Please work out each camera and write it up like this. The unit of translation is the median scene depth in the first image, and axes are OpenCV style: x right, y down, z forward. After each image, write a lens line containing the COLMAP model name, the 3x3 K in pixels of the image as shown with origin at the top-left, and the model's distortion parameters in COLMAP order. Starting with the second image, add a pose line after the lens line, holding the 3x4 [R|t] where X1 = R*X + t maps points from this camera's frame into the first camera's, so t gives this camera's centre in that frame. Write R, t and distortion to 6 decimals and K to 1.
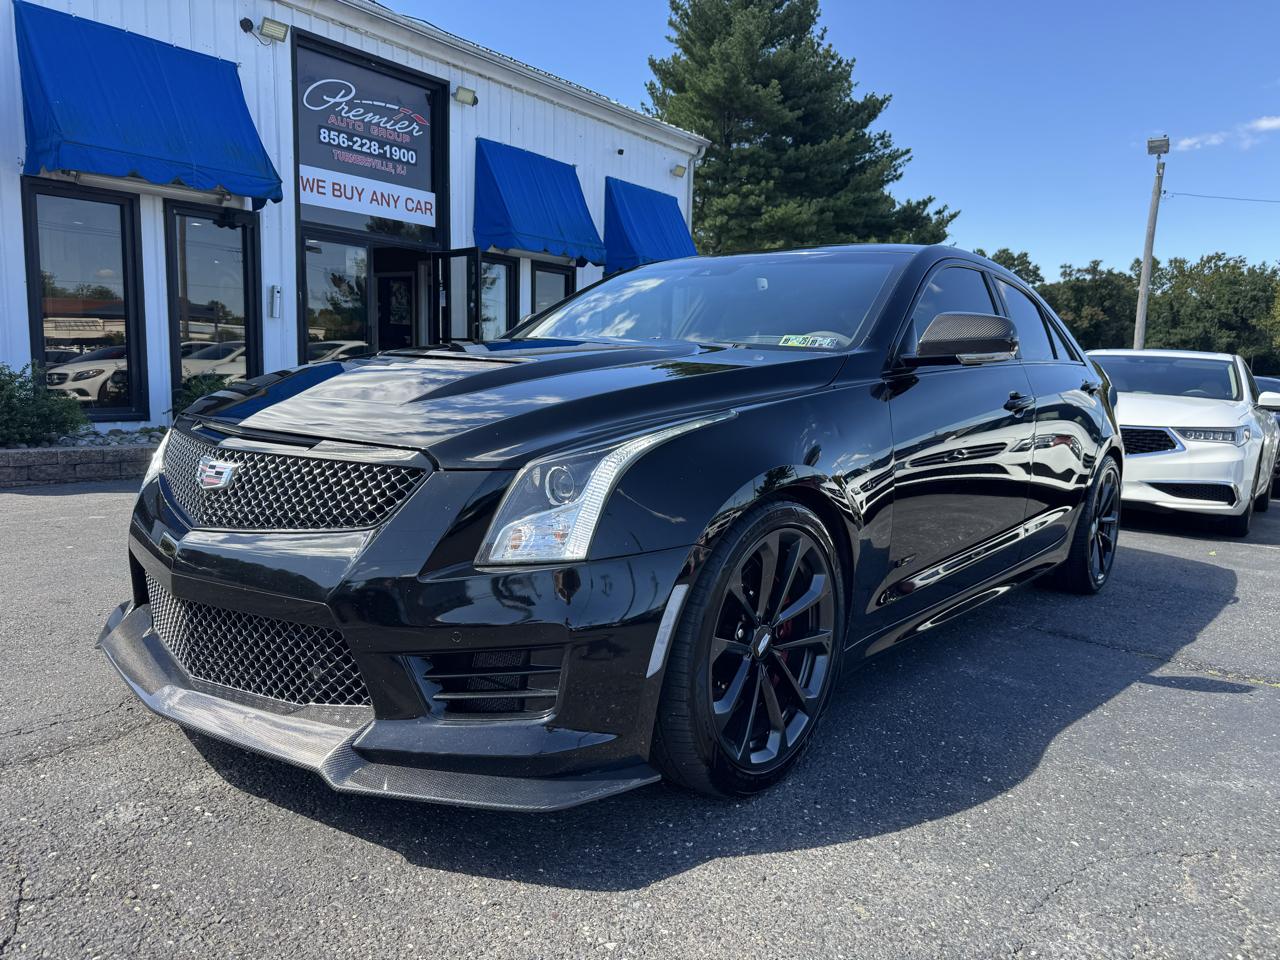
lens RADIAL K [[904.9, 0, 640.0], [0, 904.9, 480.0], [0, 0, 1]] dist [-0.003363, -0.000607]
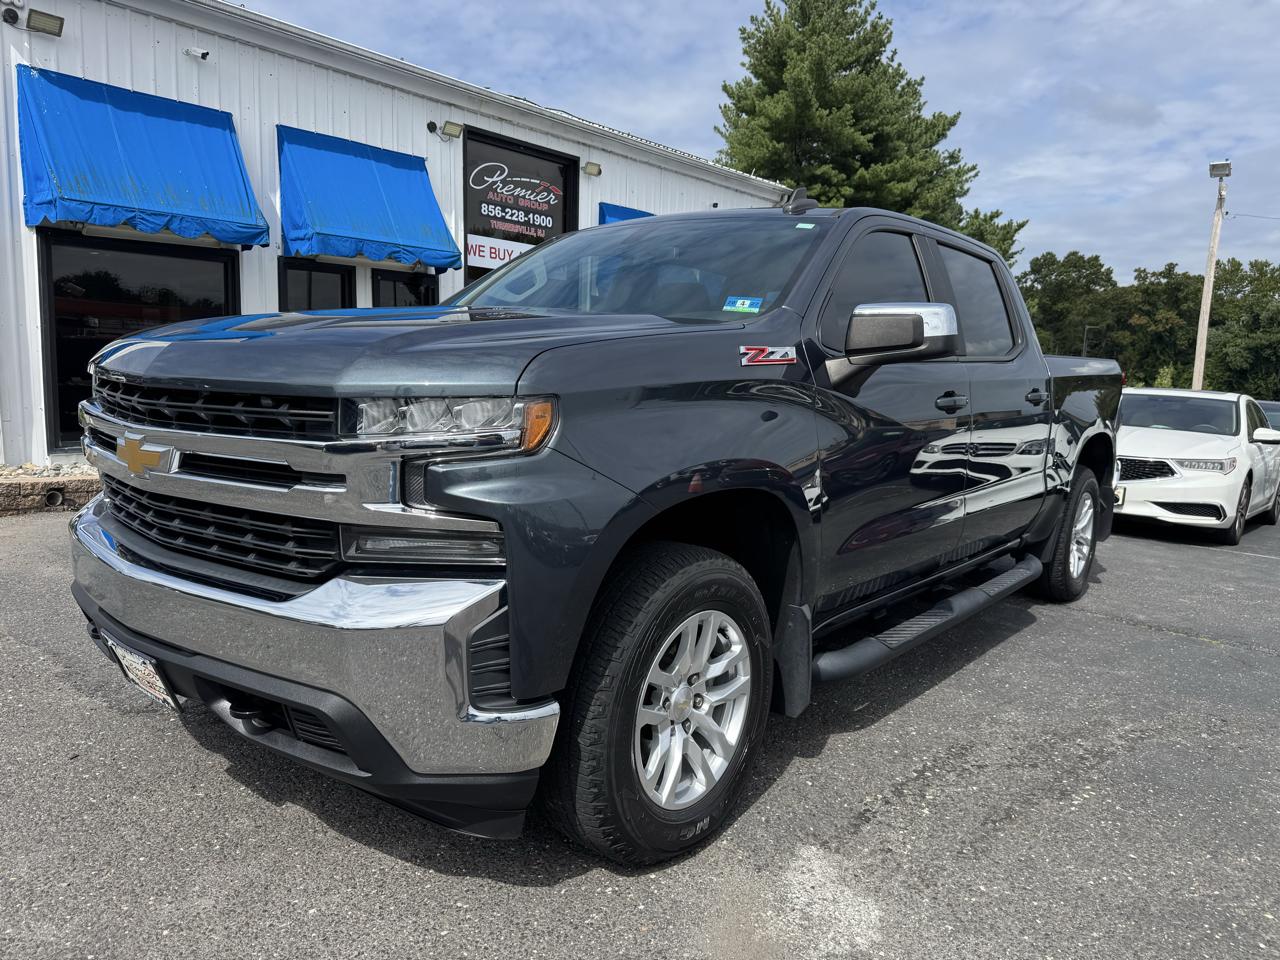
lens RADIAL K [[894.5, 0, 637.3], [0, 894.5, 486.9], [0, 0, 1]] dist [0.048670, -0.064742]
pose [[0.997602, 0.011607, -0.068233, -0.049494], [-0.011124, 0.999910, 0.007454, -0.012122], [0.068314, -0.006677, 0.997642, -0.203309]]
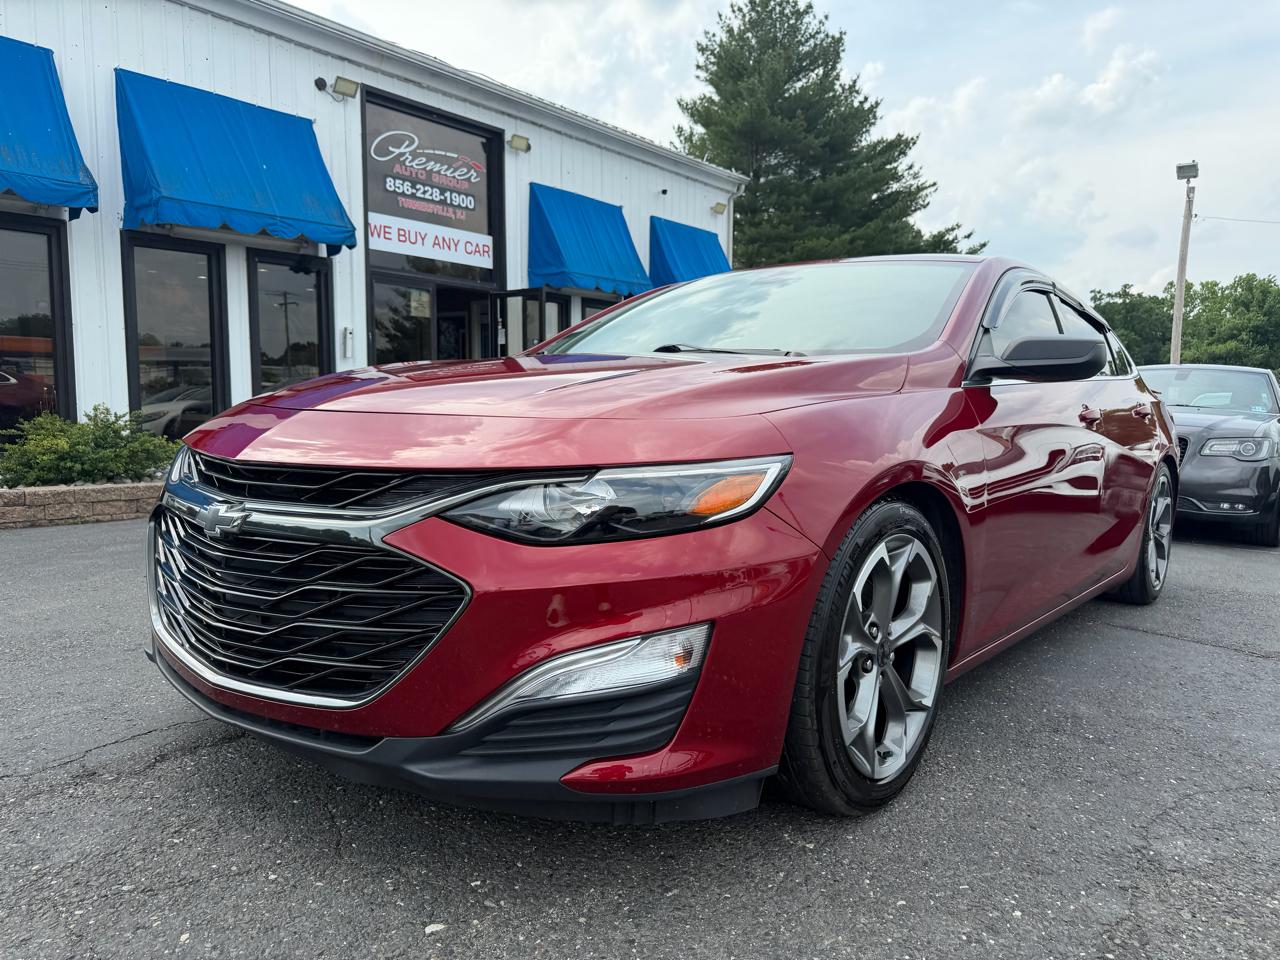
lens RADIAL K [[906.1, 0, 643.8], [0, 906.1, 487.9], [0, 0, 1]] dist [0.007242, -0.007792]
pose [[0.999526, -0.017097, -0.025591, -0.030781], [0.016363, 0.999456, -0.028631, 0.007433], [0.026066, 0.028199, 0.999262, -0.037237]]
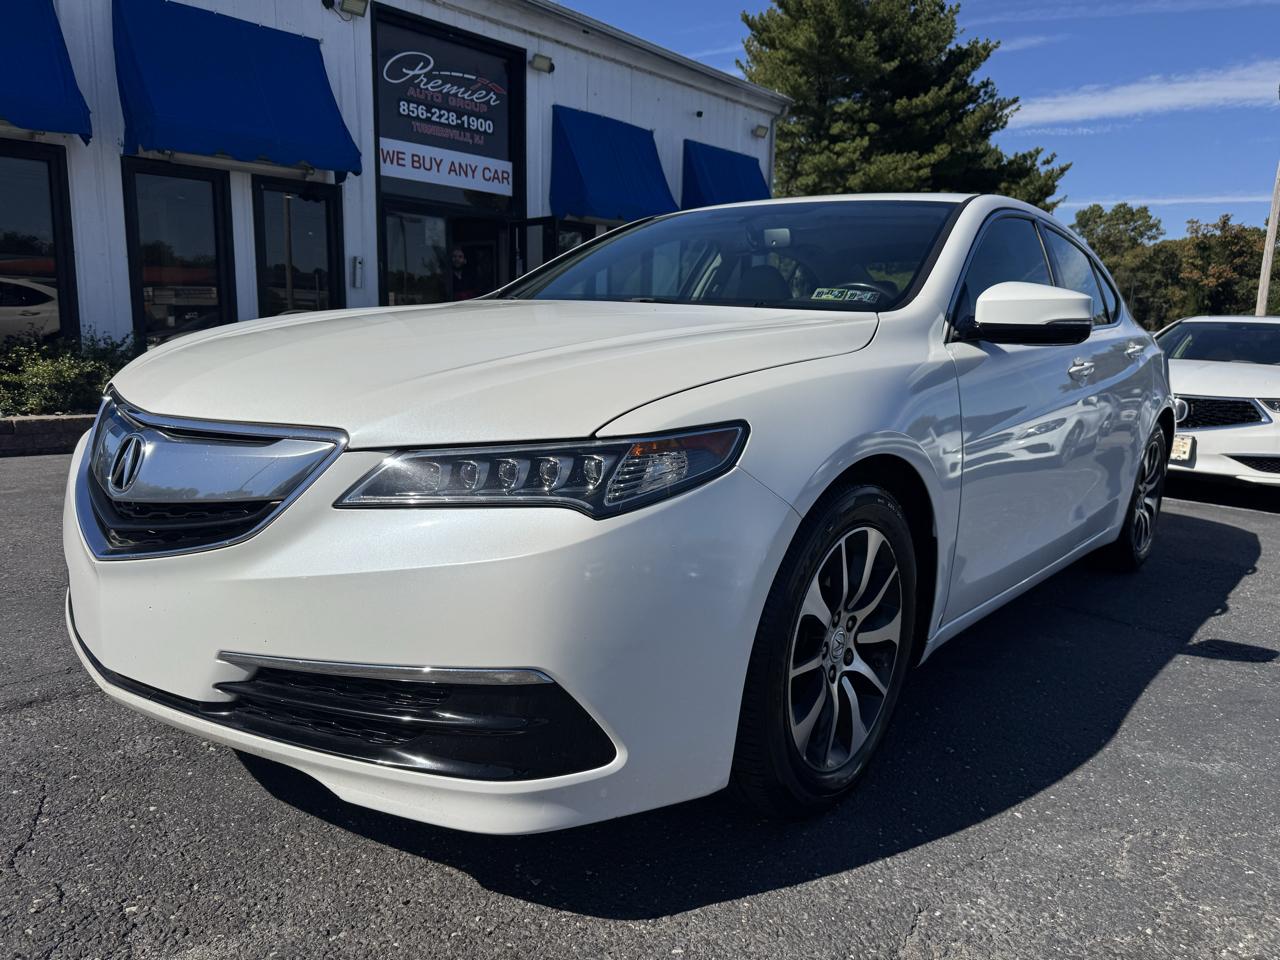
lens RADIAL K [[904.9, 0, 640.0], [0, 904.9, 480.0], [0, 0, 1]] dist [-0.003363, -0.000607]
pose [[0.994525, 0.013066, -0.103682, 0.027798], [-0.008981, 0.999169, 0.039768, -0.002251], [0.104116, -0.038619, 0.993815, -0.007888]]
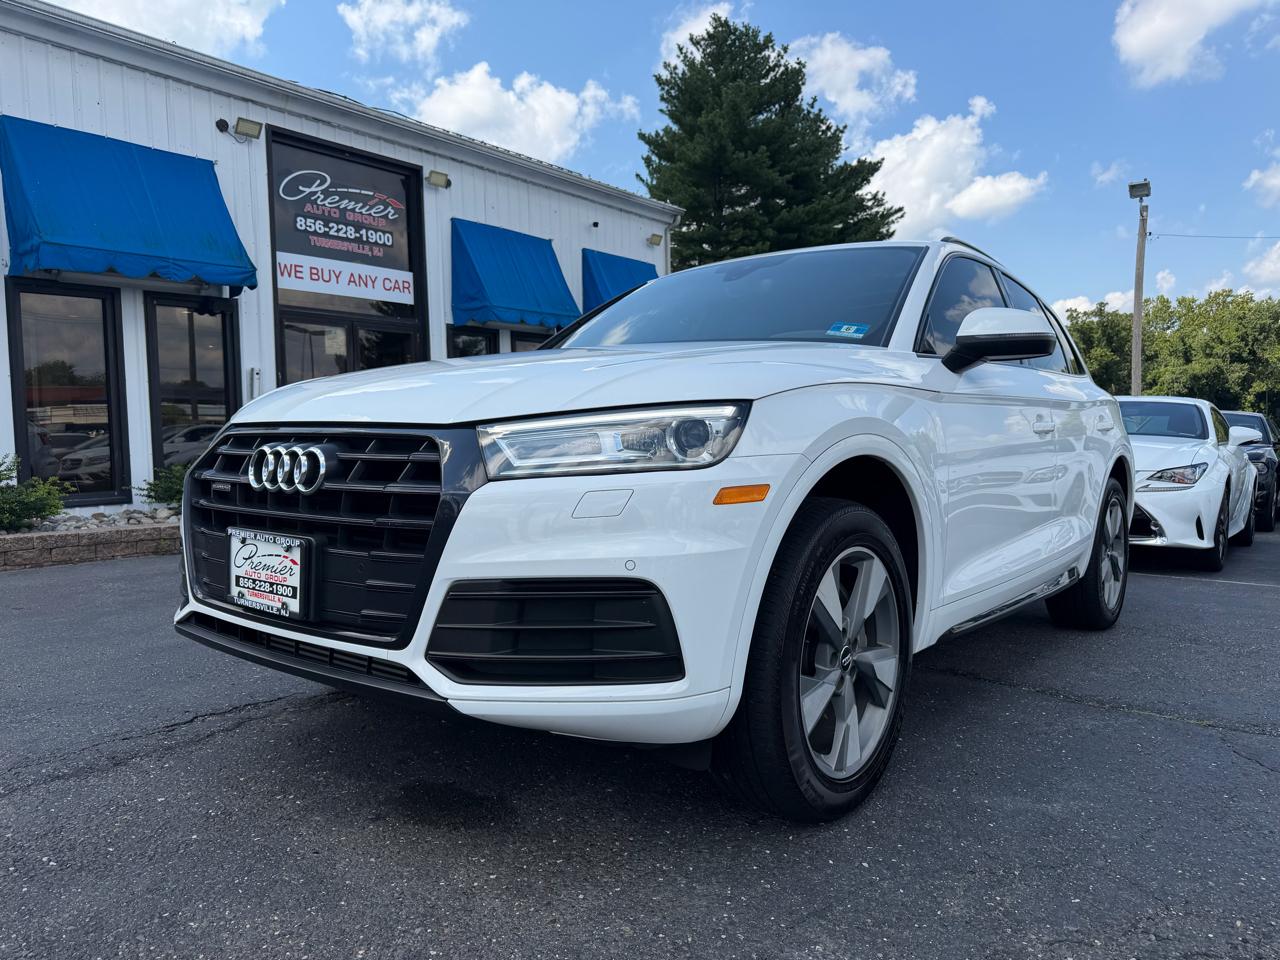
lens RADIAL K [[905.0, 0, 640.0], [0, 905.0, 480.0], [0, 0, 1]] dist [0.021899, -0.034626]
pose [[0.998886, -0.043620, -0.018027, 0.045514], [0.042293, 0.996761, -0.068399, 0.002680], [0.020952, 0.067560, 0.997495, -0.016945]]
